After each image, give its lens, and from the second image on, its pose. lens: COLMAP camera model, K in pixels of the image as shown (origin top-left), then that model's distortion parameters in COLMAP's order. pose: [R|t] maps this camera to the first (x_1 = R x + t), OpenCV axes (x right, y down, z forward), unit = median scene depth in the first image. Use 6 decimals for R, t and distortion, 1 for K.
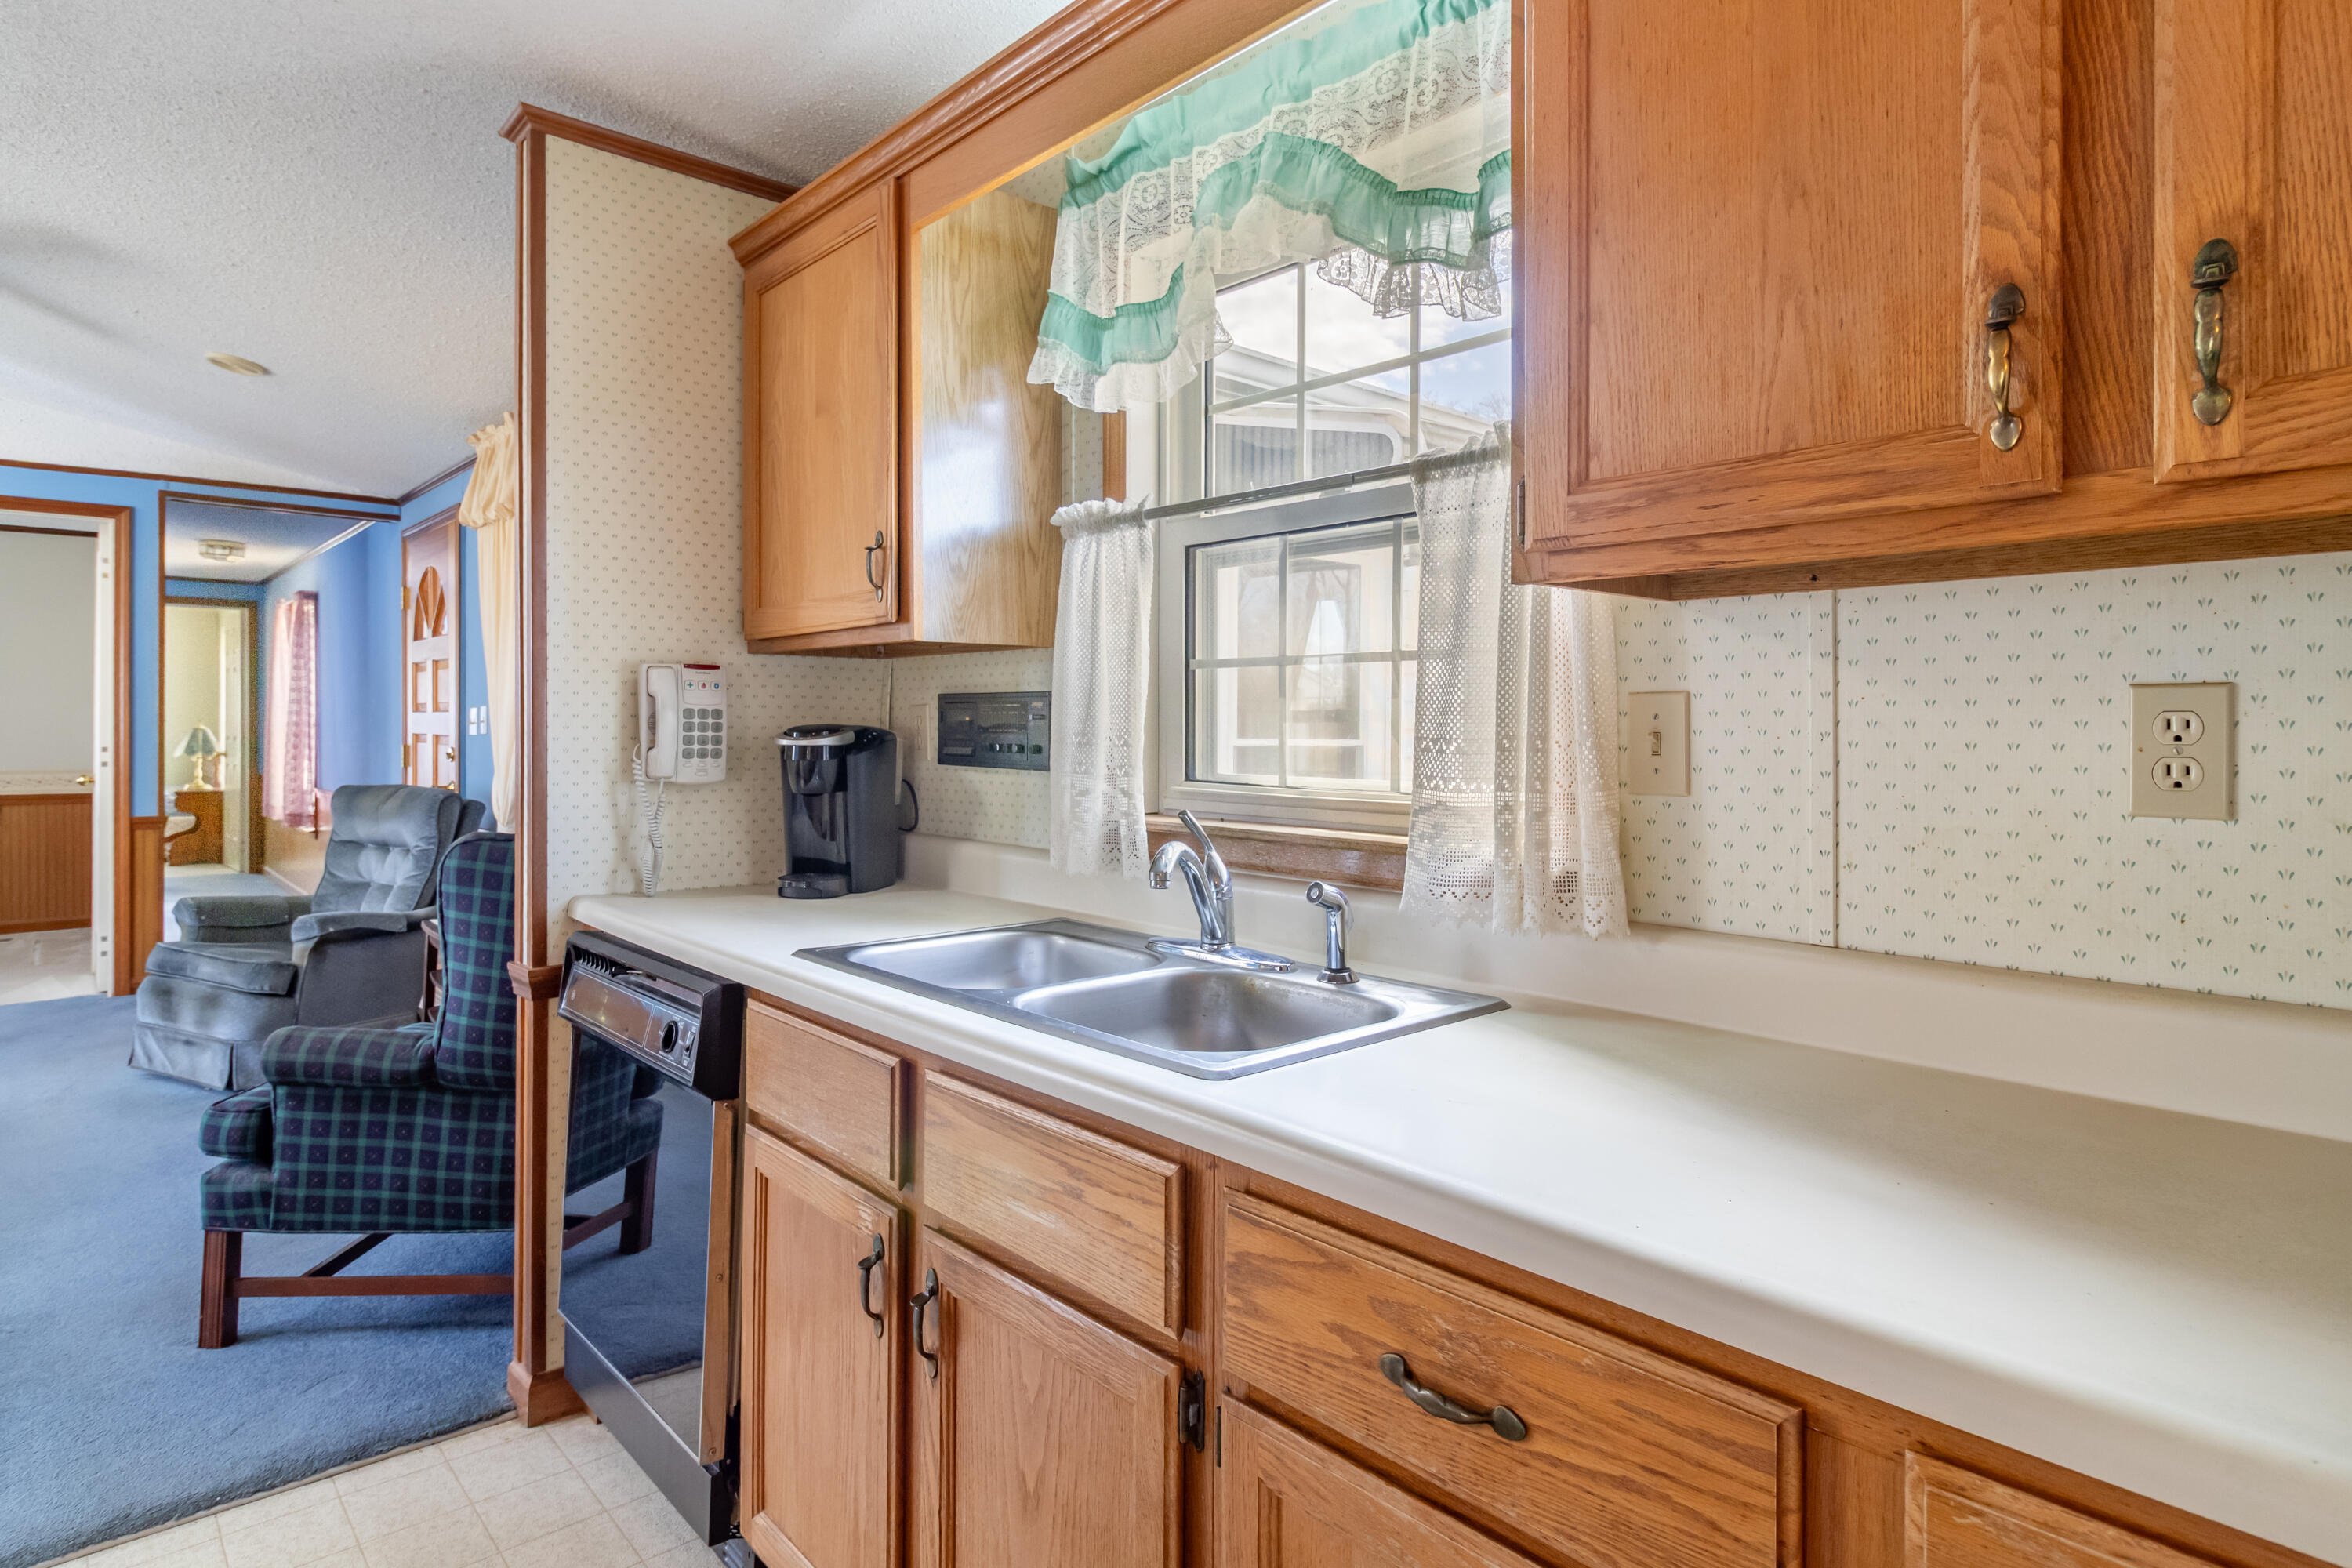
lens RADIAL K [[1255.9, 0, 1180.9], [0, 1255.9, 727.9], [0, 0, 1]] dist [-0.000312, -0.000043]
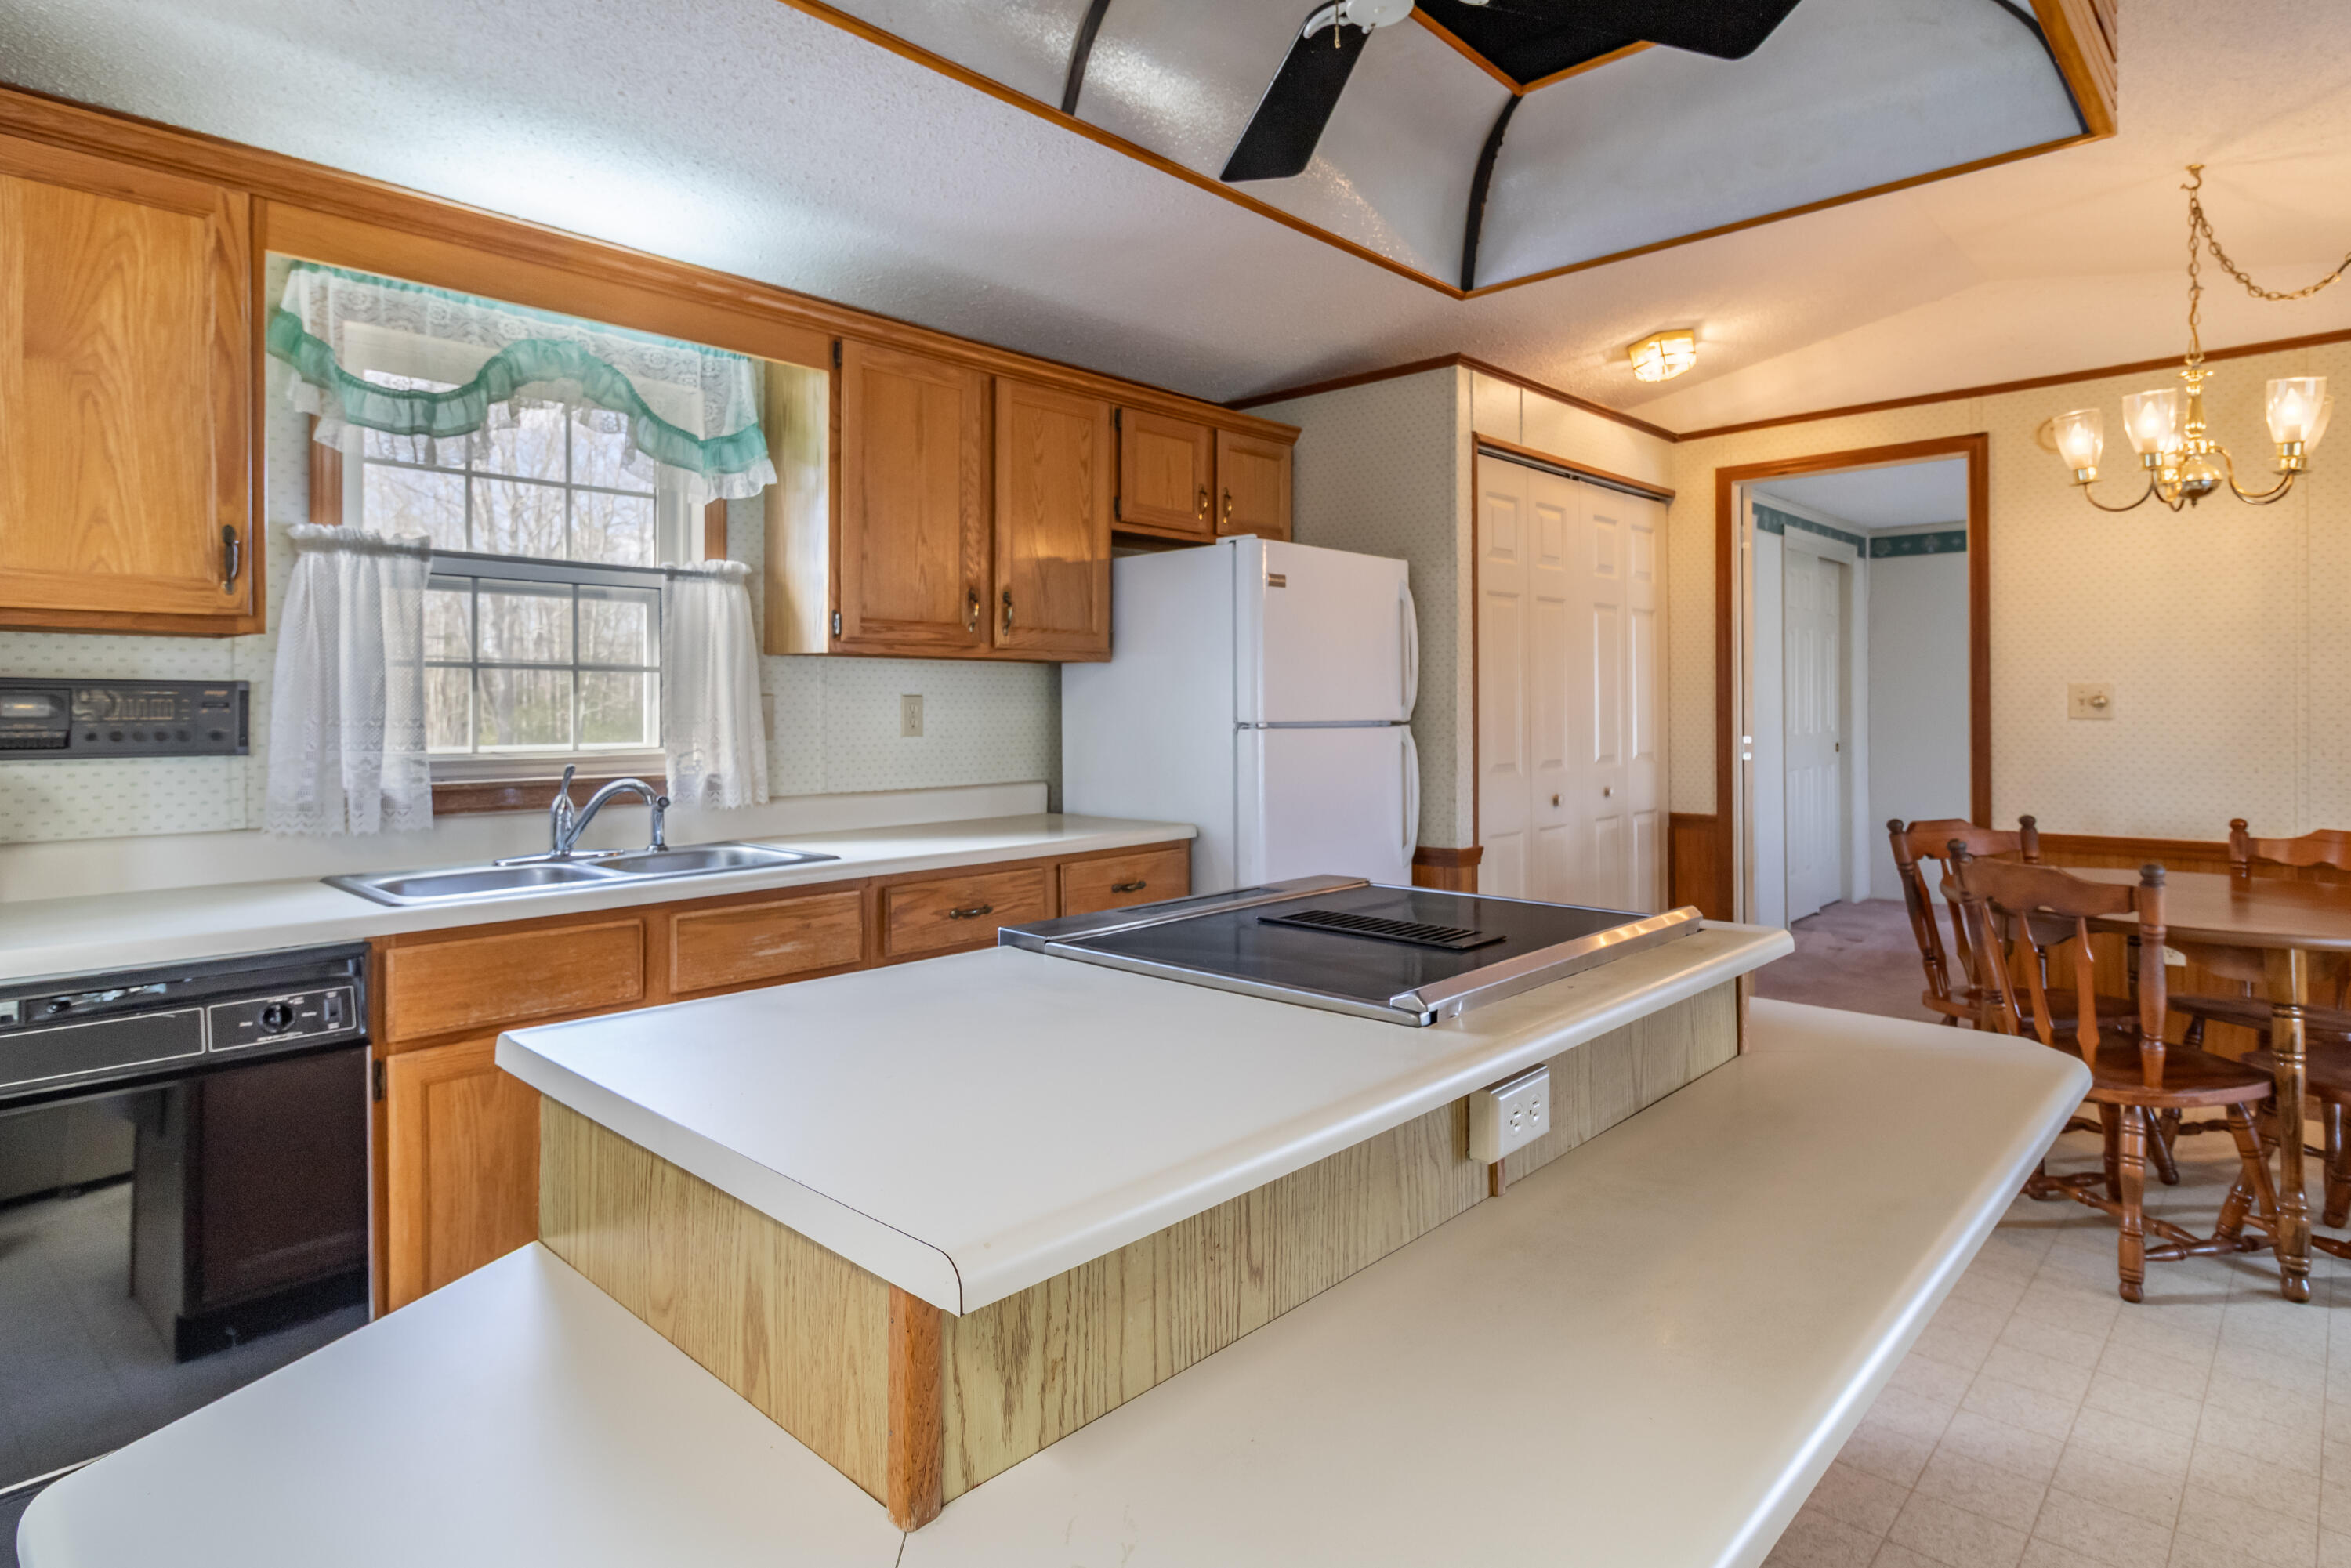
lens RADIAL K [[1255.3, 0, 1180.4], [0, 1255.3, 727.9], [0, 0, 1]] dist [-0.000312, -0.000043]
pose [[-0.068181, -0.030416, 0.997209, -2.040876], [-0.001445, 0.999537, 0.030388, -0.040986], [-0.997672, 0.000631, -0.068194, 0.433892]]
